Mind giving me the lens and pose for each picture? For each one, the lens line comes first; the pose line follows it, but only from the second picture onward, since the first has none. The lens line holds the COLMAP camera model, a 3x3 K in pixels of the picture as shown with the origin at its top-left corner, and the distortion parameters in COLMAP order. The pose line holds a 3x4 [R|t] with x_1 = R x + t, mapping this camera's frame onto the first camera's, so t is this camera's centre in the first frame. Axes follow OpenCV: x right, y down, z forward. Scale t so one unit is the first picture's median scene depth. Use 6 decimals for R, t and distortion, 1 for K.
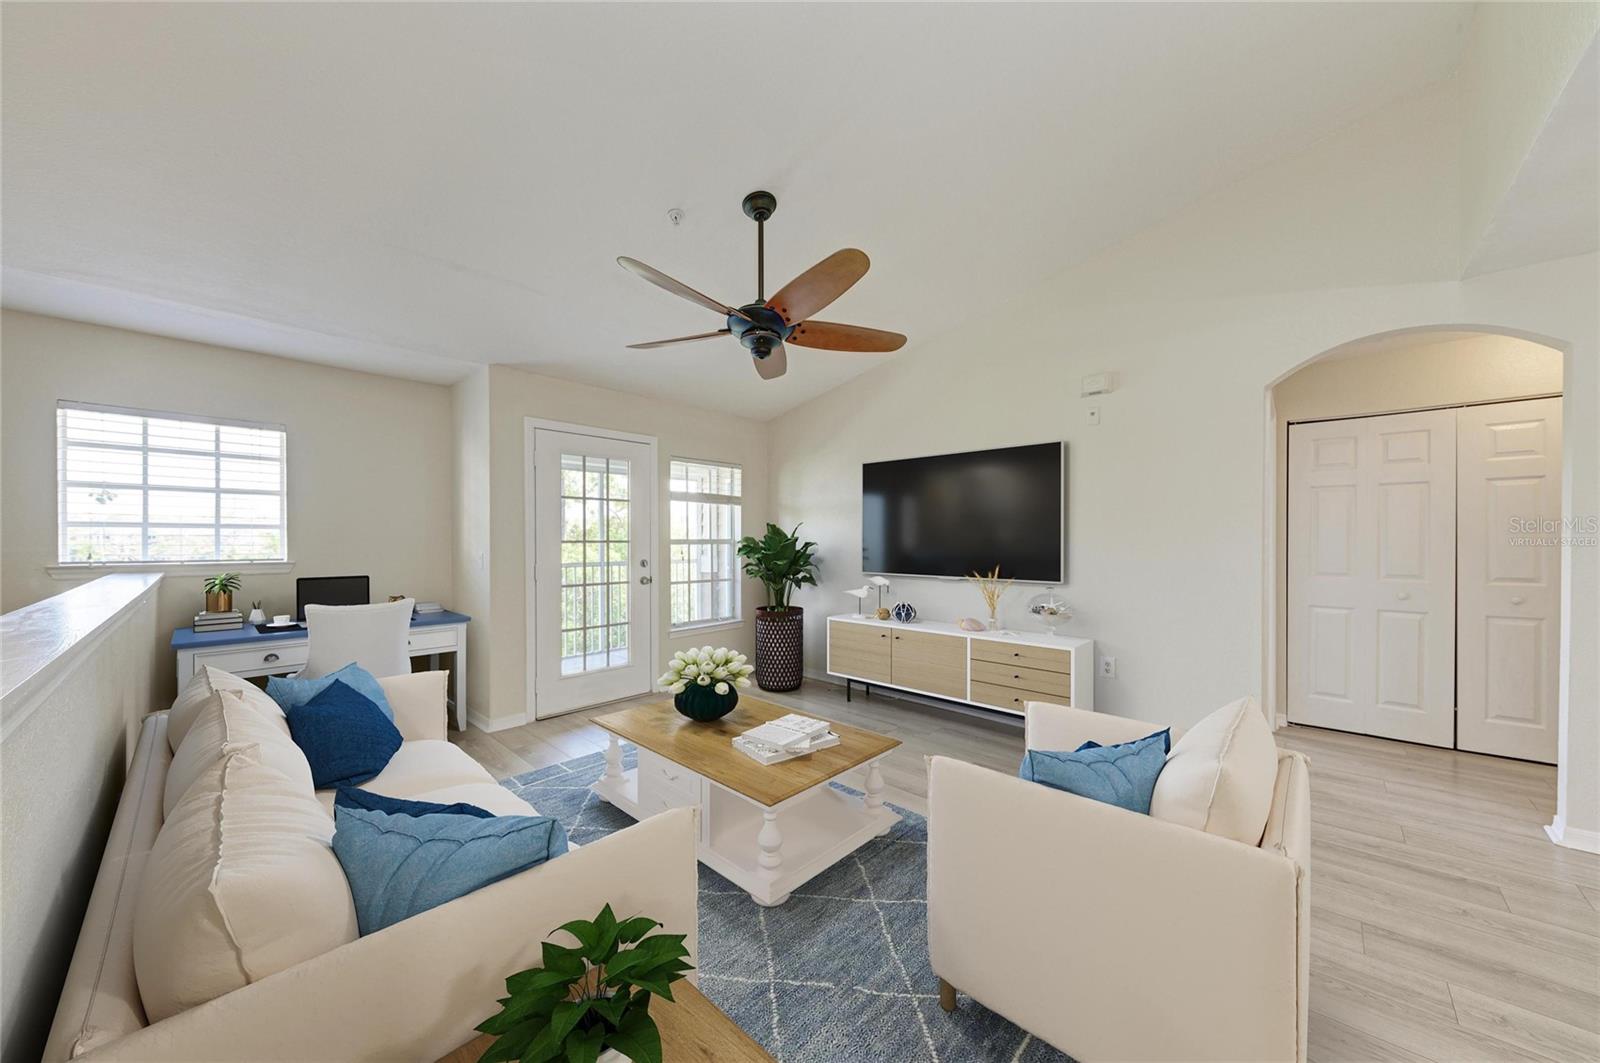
lens RADIAL K [[557.7, 0, 809.2], [0, 557.7, 542.6], [0, 0, 1]] dist [0.015105, -0.006787]
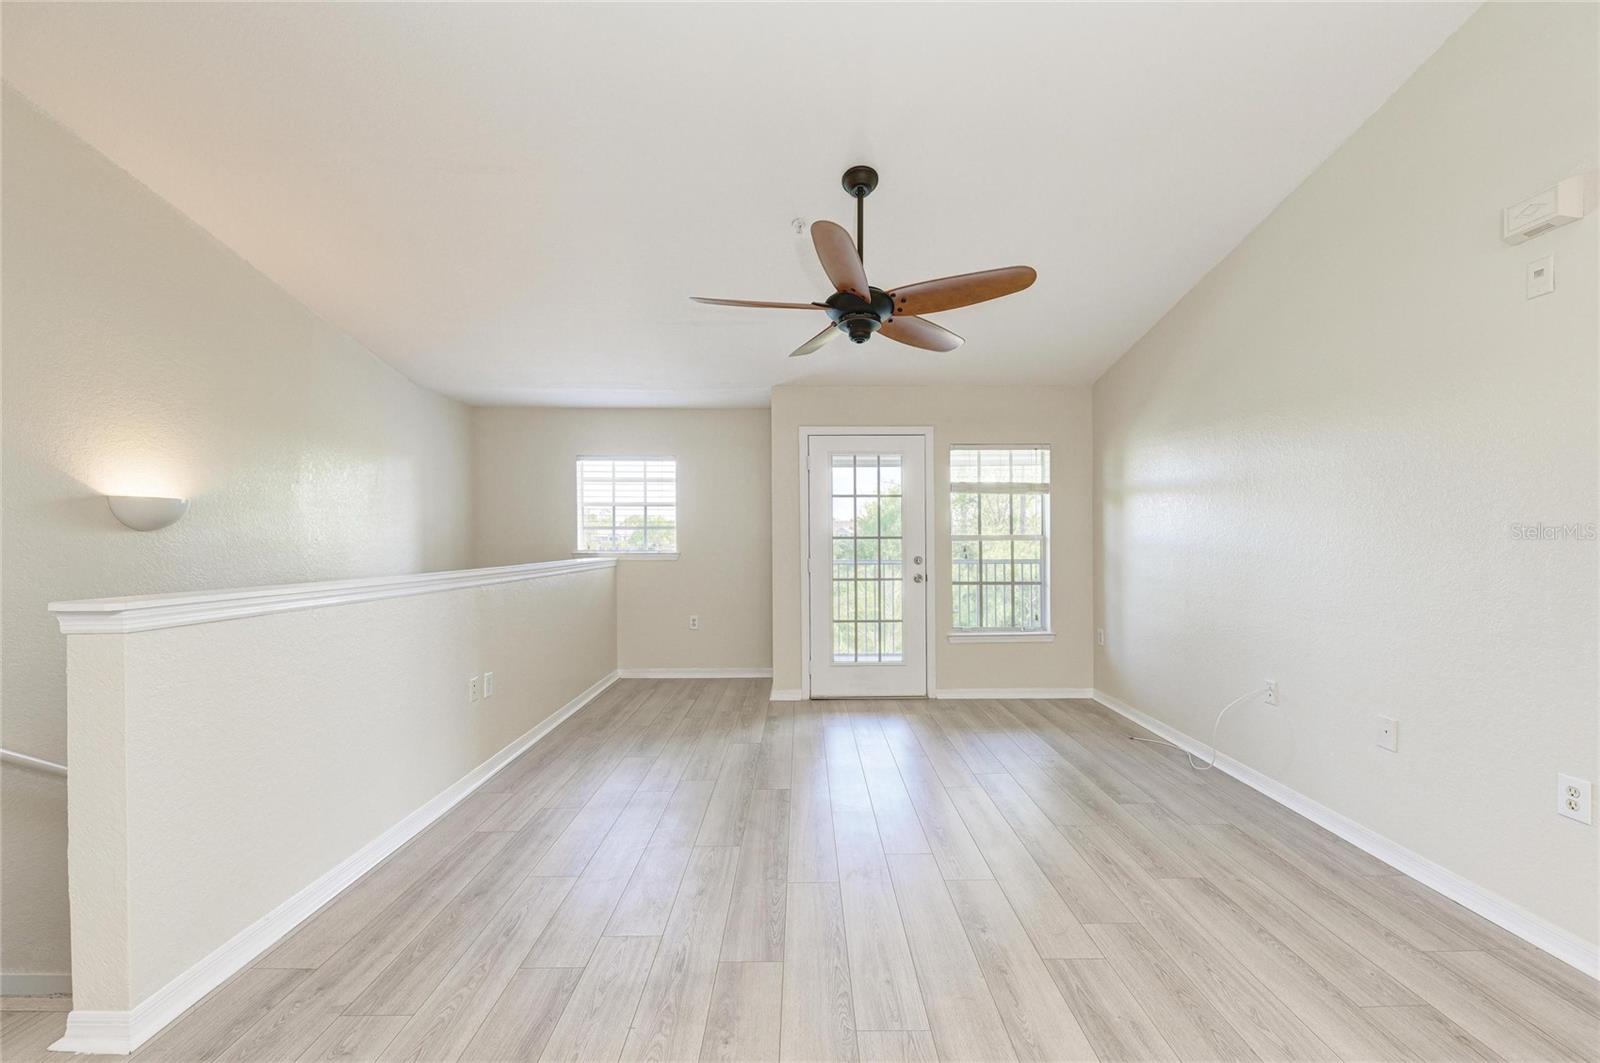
lens RADIAL K [[634.1, 0, 809.1], [0, 634.1, 539.2], [0, 0, 1]] dist [0.018455, -0.008840]
pose [[0.688647, -0.000755, -0.725097, 0.457569], [-0.000024, 0.999999, -0.001064, 0.002212], [0.725097, 0.000750, 0.688646, 0.143788]]
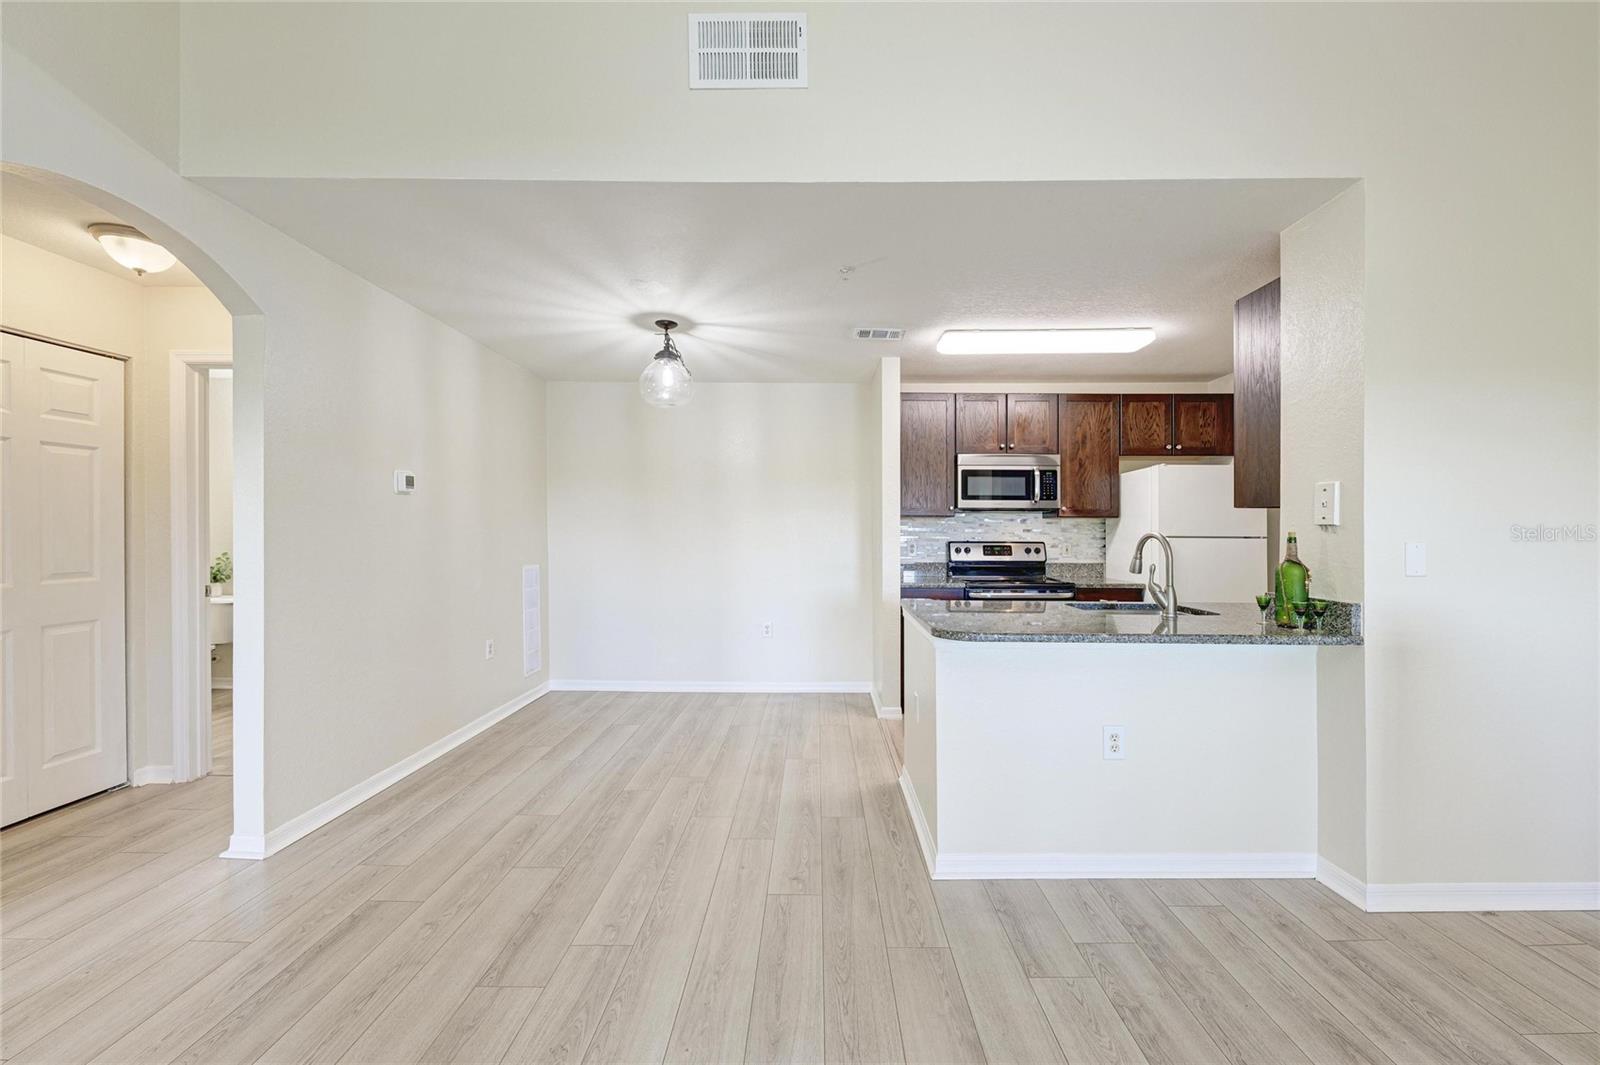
lens RADIAL K [[613.5, 0, 807.0], [0, 613.5, 531.1], [0, 0, 1]] dist [-0.001404, 0.000257]
pose [[-0.673922, 0.001079, 0.738802, -0.004978], [-0.000697, 0.999998, -0.002096, 0.003295], [-0.738802, -0.001928, -0.673919, 0.643272]]
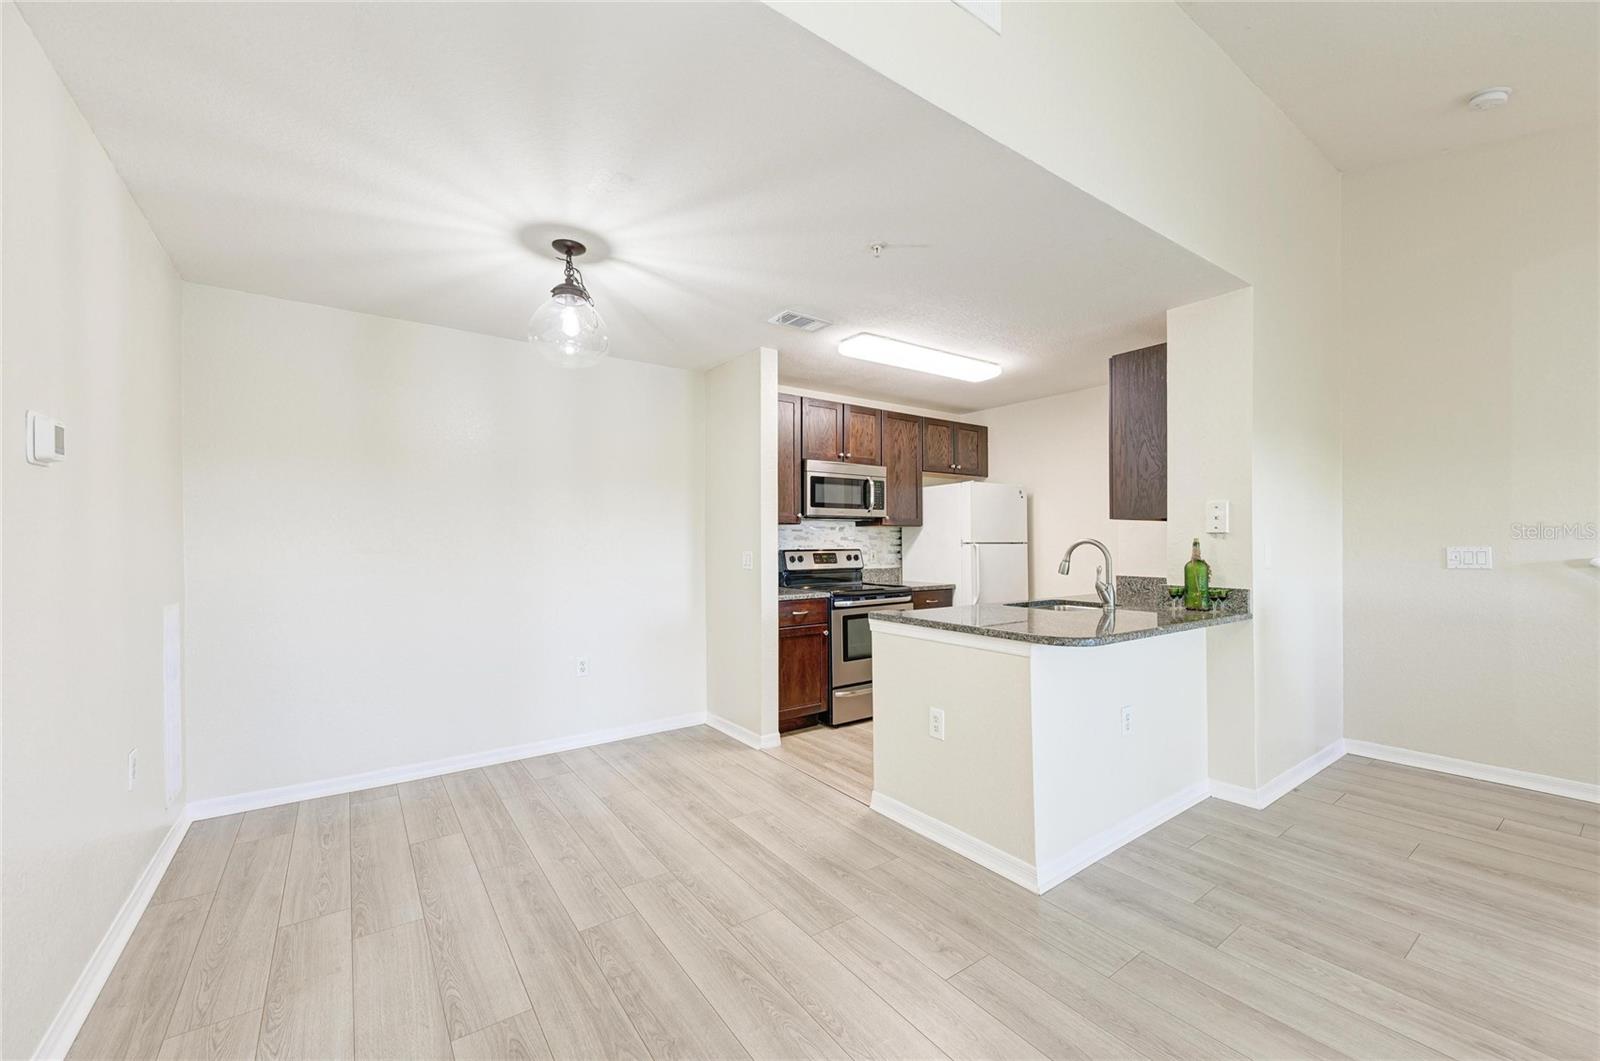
lens RADIAL K [[632.9, 0, 814.5], [0, 632.9, 531.0], [0, 0, 1]] dist [0.002296, -0.000290]
pose [[-0.981885, 0.007347, 0.189336, 0.453759], [0.004651, 0.999881, -0.014679, 0.002903], [-0.189422, -0.013533, -0.981803, 0.788305]]
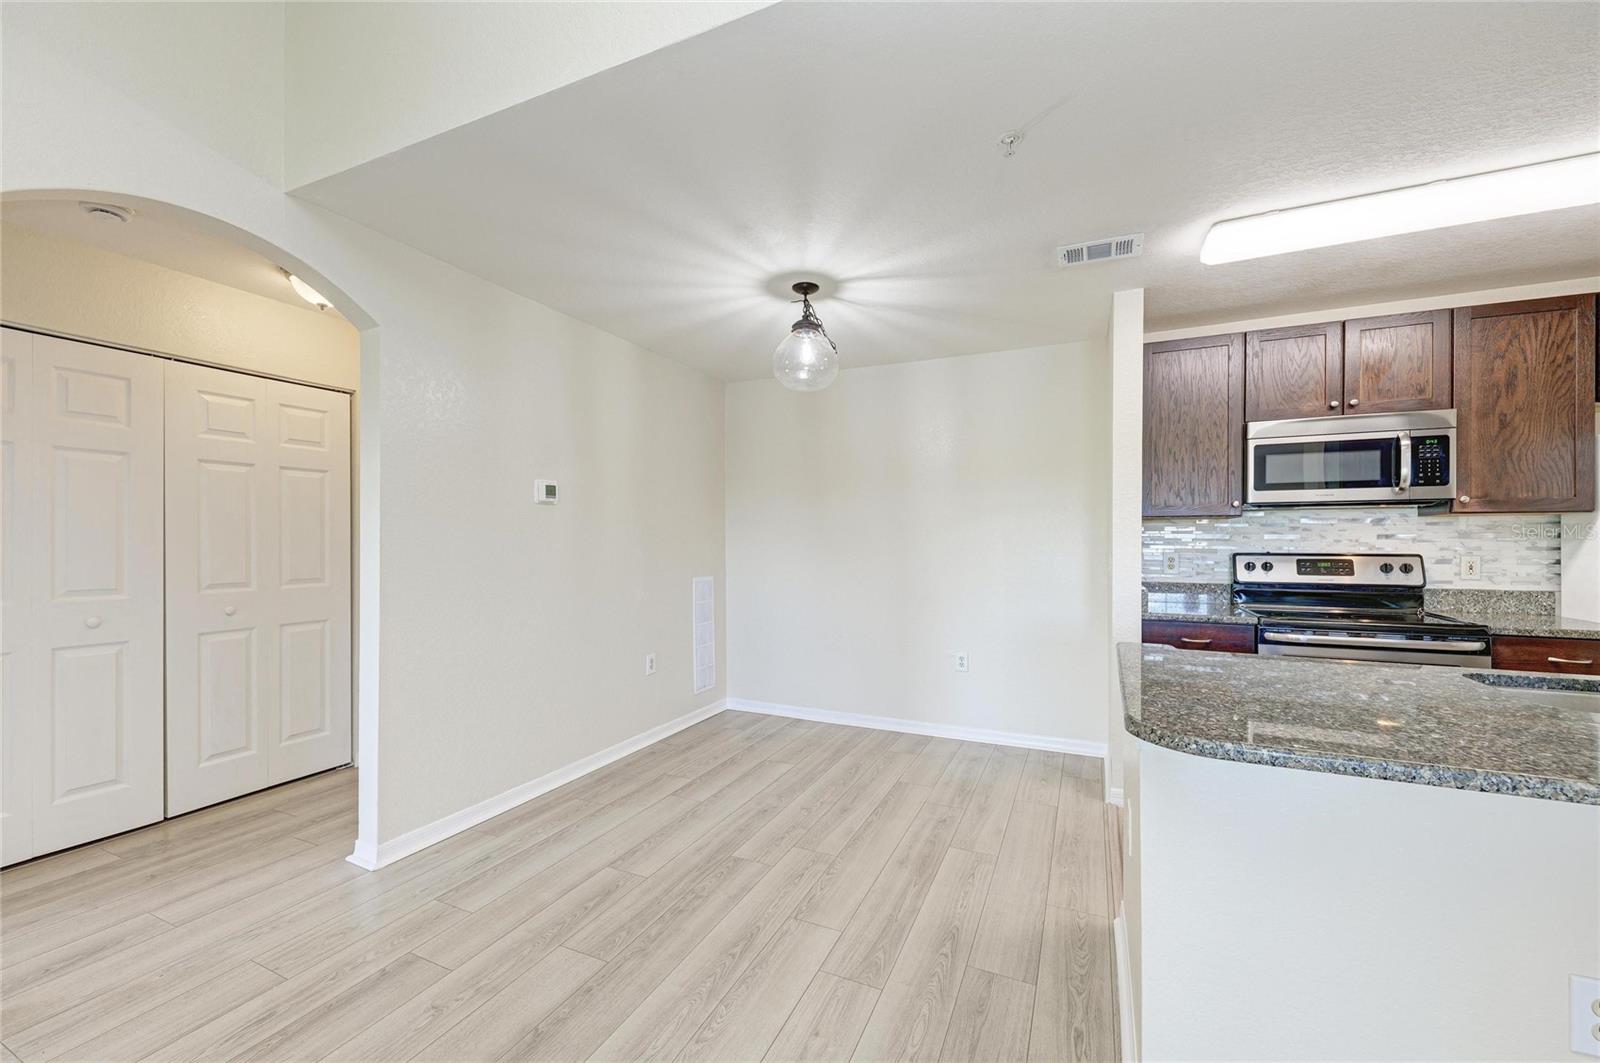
lens RADIAL K [[623.7, 0, 803.7], [0, 623.7, 545.0], [0, 0, 1]] dist [0.017433, -0.008717]
pose [[-0.311911, -0.002770, 0.950107, 0.091045], [0.003105, 0.999987, 0.003935, 0.004639], [-0.950106, 0.004178, -0.311898, 0.411190]]
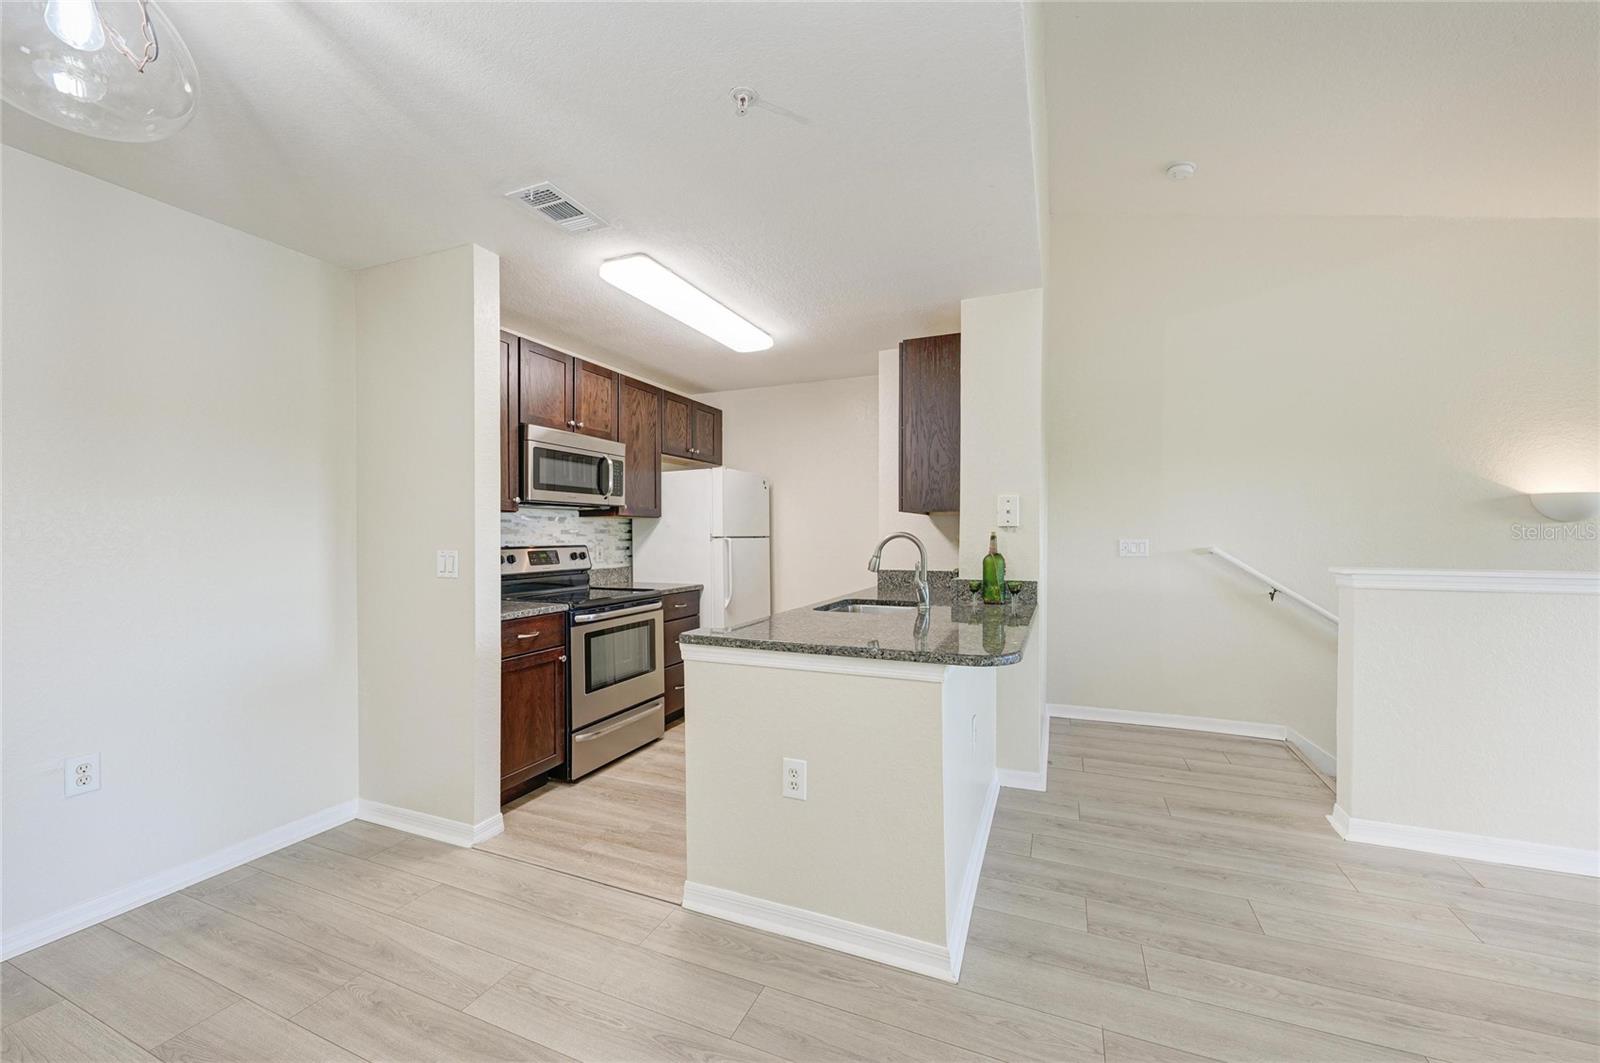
lens RADIAL K [[608.6, 0, 807.2], [0, 608.6, 532.6], [0, 0, 1]] dist [0.015405, -0.007469]
pose [[-0.938345, 0.004181, -0.345674, 0.626905], [0.004302, 0.999991, 0.000417, 0.002067], [0.345672, -0.001096, -0.938355, 0.539827]]
